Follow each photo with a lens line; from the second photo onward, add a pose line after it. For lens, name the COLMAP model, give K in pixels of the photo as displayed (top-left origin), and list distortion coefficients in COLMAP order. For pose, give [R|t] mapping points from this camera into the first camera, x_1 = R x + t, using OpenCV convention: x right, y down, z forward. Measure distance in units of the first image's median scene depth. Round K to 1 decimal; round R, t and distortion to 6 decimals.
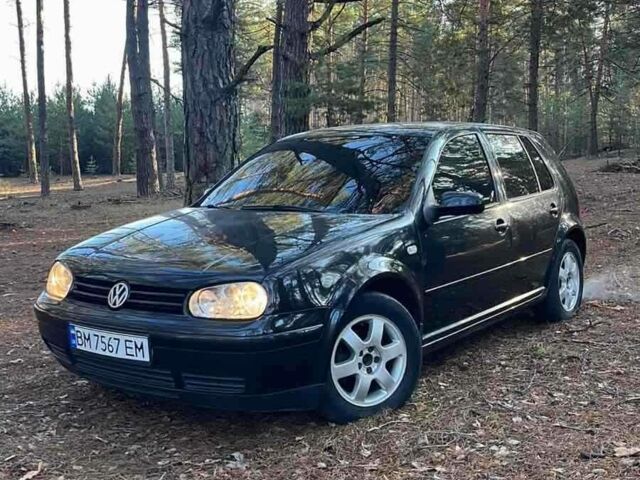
lens RADIAL K [[663.3, 0, 317.4], [0, 663.3, 245.2], [0, 0, 1]] dist [0.014176, -0.014275]
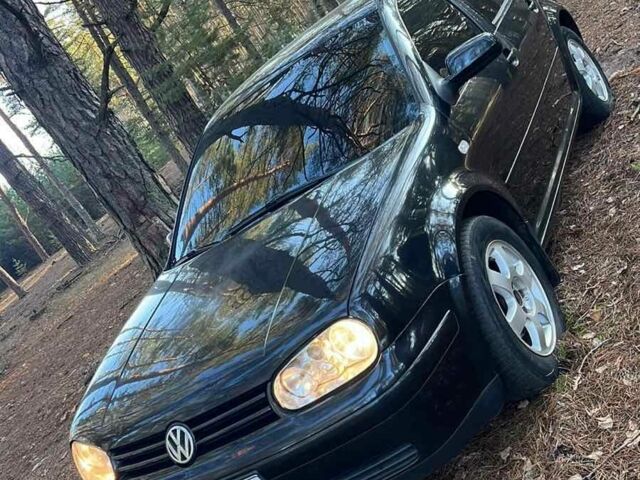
lens RADIAL K [[675.3, 0, 320.0], [0, 675.3, 240.0], [0, 0, 1]] dist [0.089570, -0.308352]
pose [[0.813715, -0.580318, 0.033152, -0.070280], [0.575167, 0.812108, 0.098308, -0.074346], [-0.083973, -0.060927, 0.994604, 0.257184]]
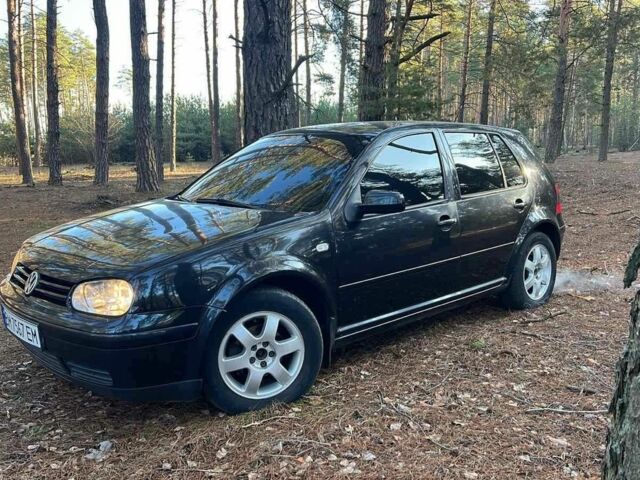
lens RADIAL K [[509.7, 0, 340.3], [0, 509.7, 240.4], [0, 0, 1]] dist [0.003348, -0.004176]
pose [[0.987389, 0.033111, -0.154812, 0.290527], [-0.025562, 0.998397, 0.050501, -0.044255], [0.156236, -0.045907, 0.986652, 0.224408]]
